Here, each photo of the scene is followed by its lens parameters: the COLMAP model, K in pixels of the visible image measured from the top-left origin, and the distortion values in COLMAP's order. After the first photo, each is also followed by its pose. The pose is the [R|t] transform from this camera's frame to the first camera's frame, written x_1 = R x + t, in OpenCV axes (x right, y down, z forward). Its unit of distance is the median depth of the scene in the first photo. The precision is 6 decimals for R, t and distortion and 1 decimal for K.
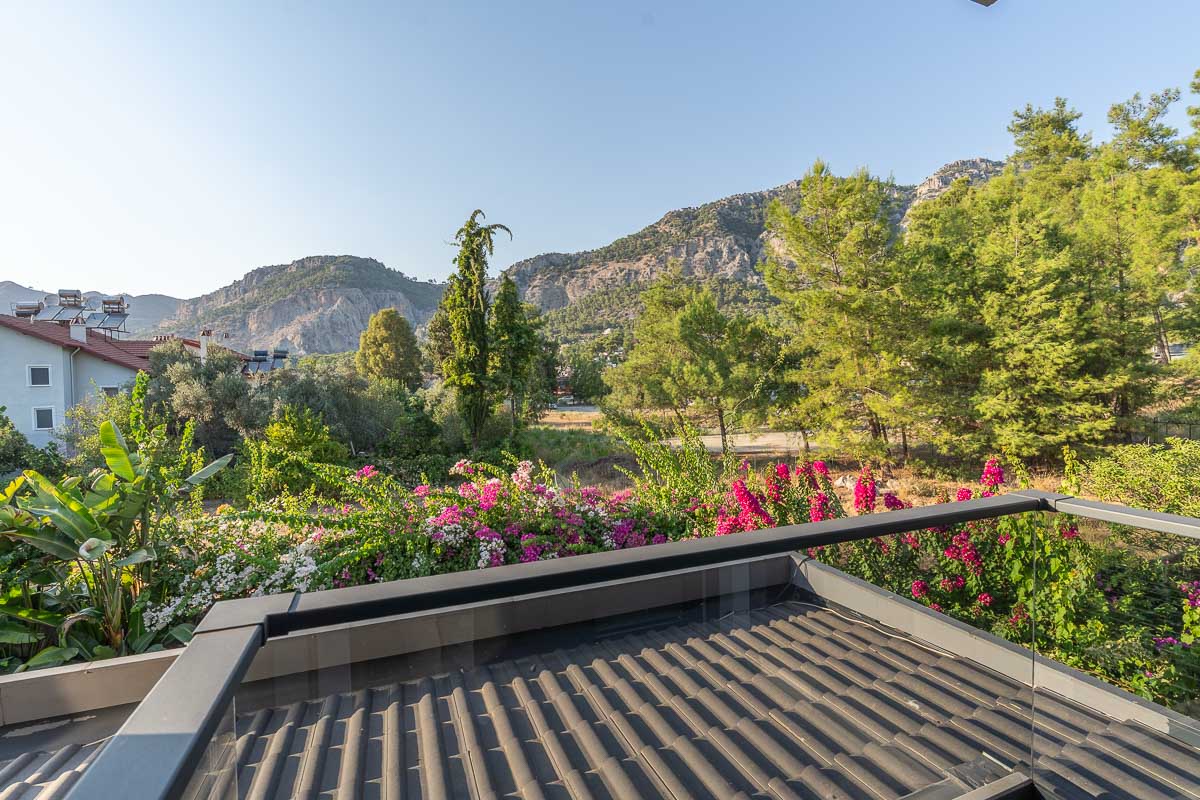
lens RADIAL K [[543.1, 0, 598.8], [0, 543.1, 396.7], [0, 0, 1]] dist [-0.013046, 0.005115]
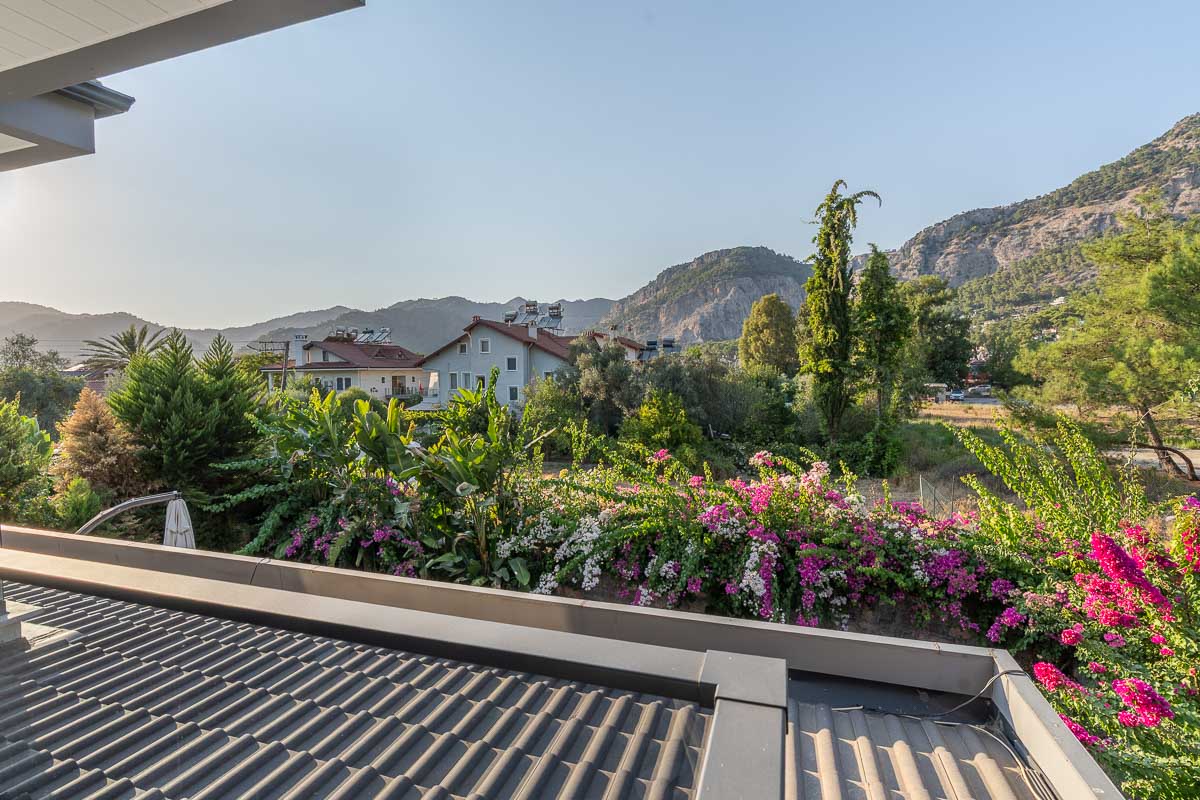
lens RADIAL K [[544.8, 0, 596.6], [0, 544.8, 394.1], [0, 0, 1]] dist [-0.010690, 0.003921]
pose [[0.771706, 0.031927, -0.635178, 0.043302], [-0.017562, 0.999428, 0.028900, -0.003176], [0.635738, -0.011147, 0.771825, 0.024254]]
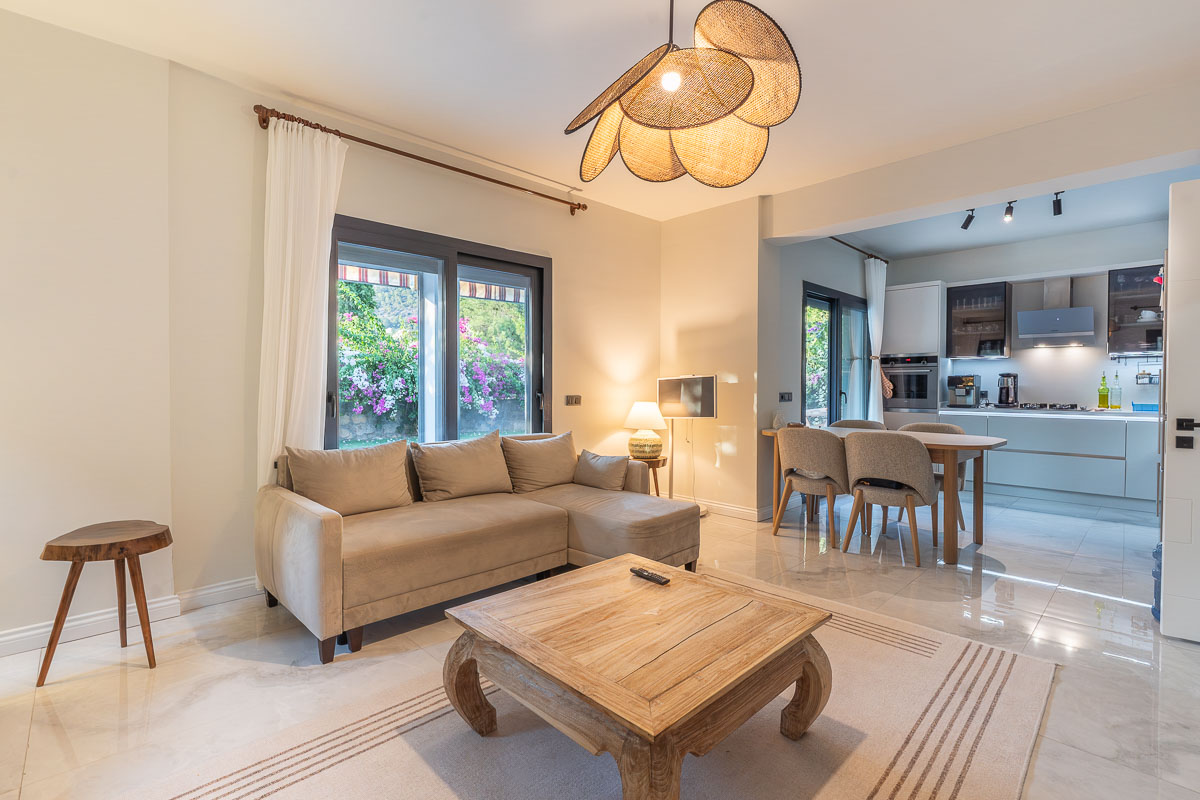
lens RADIAL K [[548.9, 0, 599.1], [0, 548.9, 398.9], [0, 0, 1]] dist [-0.013785, 0.004796]
pose [[0.925100, 0.006230, 0.379673, -0.103851], [-0.002657, 0.999947, -0.009935, 0.098372], [-0.379715, 0.008182, 0.925067, -0.128952]]
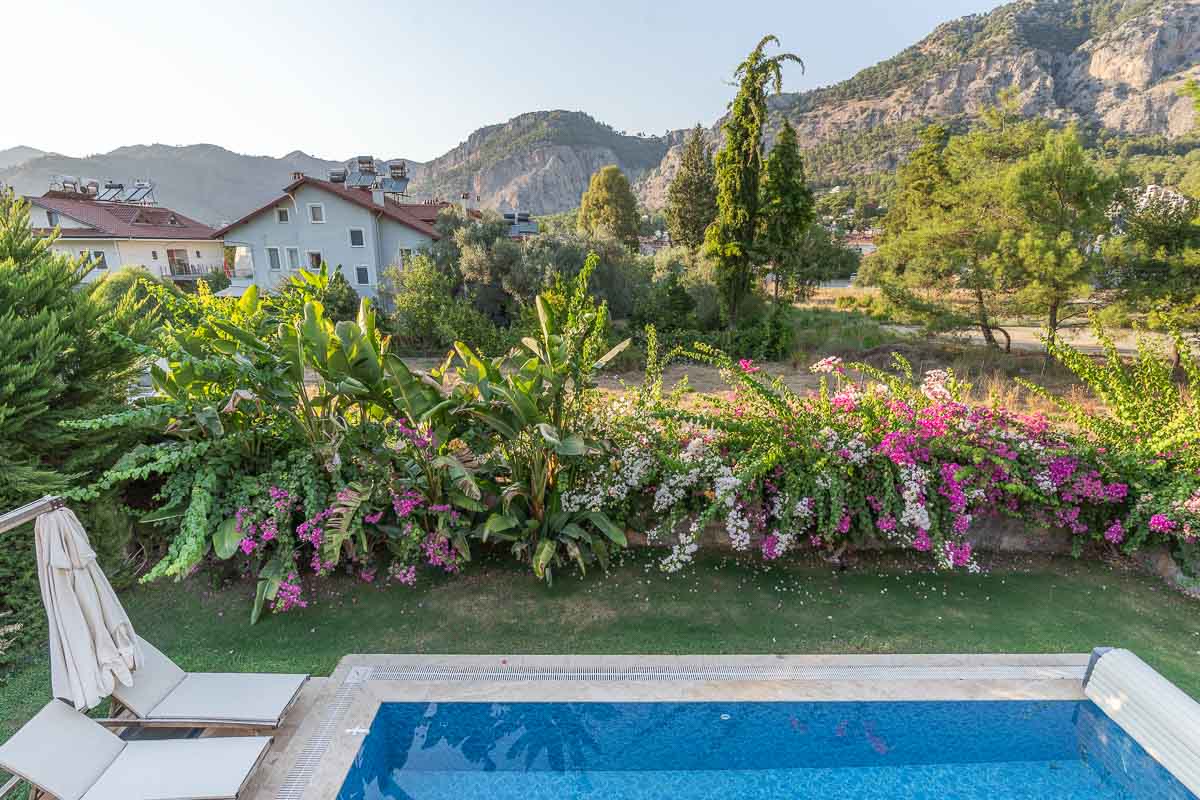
lens RADIAL K [[553.0, 0, 599.8], [0, 553.0, 403.5], [0, 0, 1]] dist [-0.012181, 0.004107]
pose [[0.936252, 0.116356, -0.331501, -0.097164], [-0.031386, 0.967493, 0.250944, -0.006116], [0.349924, -0.224542, 0.909469, 0.024886]]
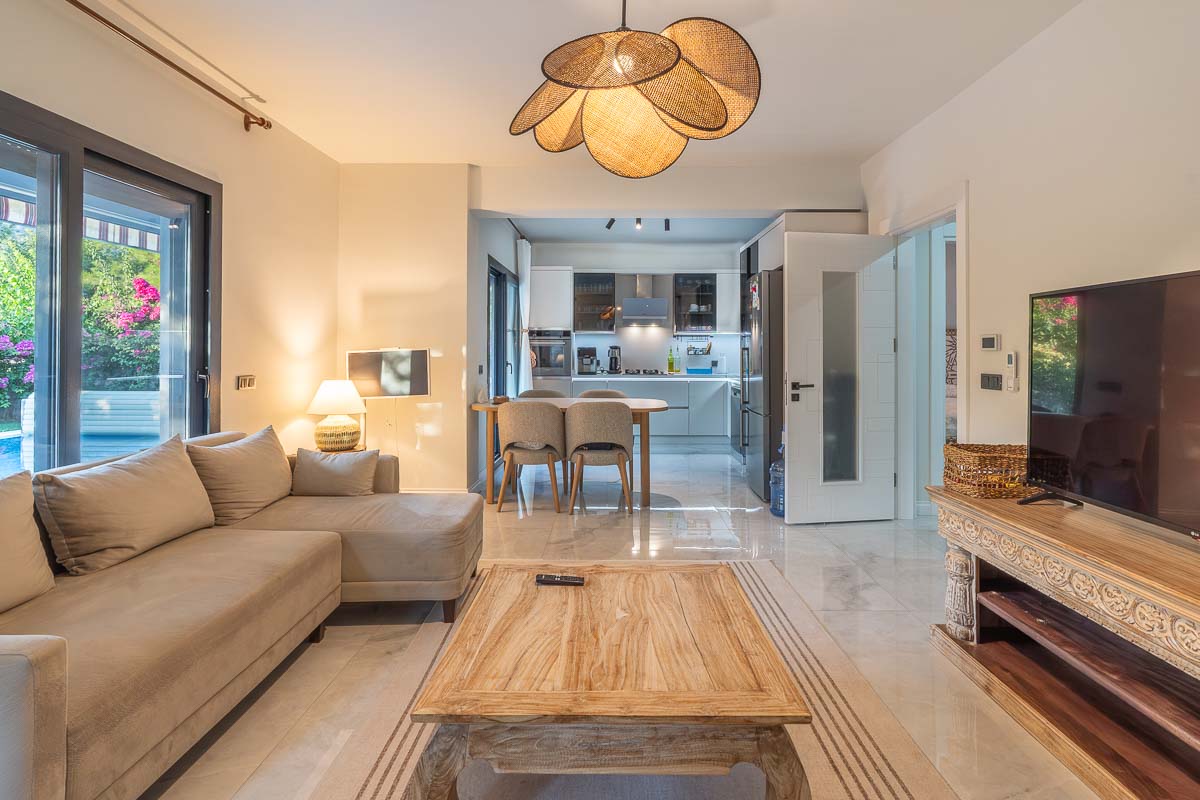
lens RADIAL K [[568.1, 0, 602.6], [0, 568.1, 347.9], [0, 0, 1]] dist [-0.005247, -0.000209]
pose [[0.373745, 0.019172, 0.927333, -0.131180], [0.021340, 0.999344, -0.029261, 0.095280], [-0.927286, 0.030726, 0.373091, -0.096378]]
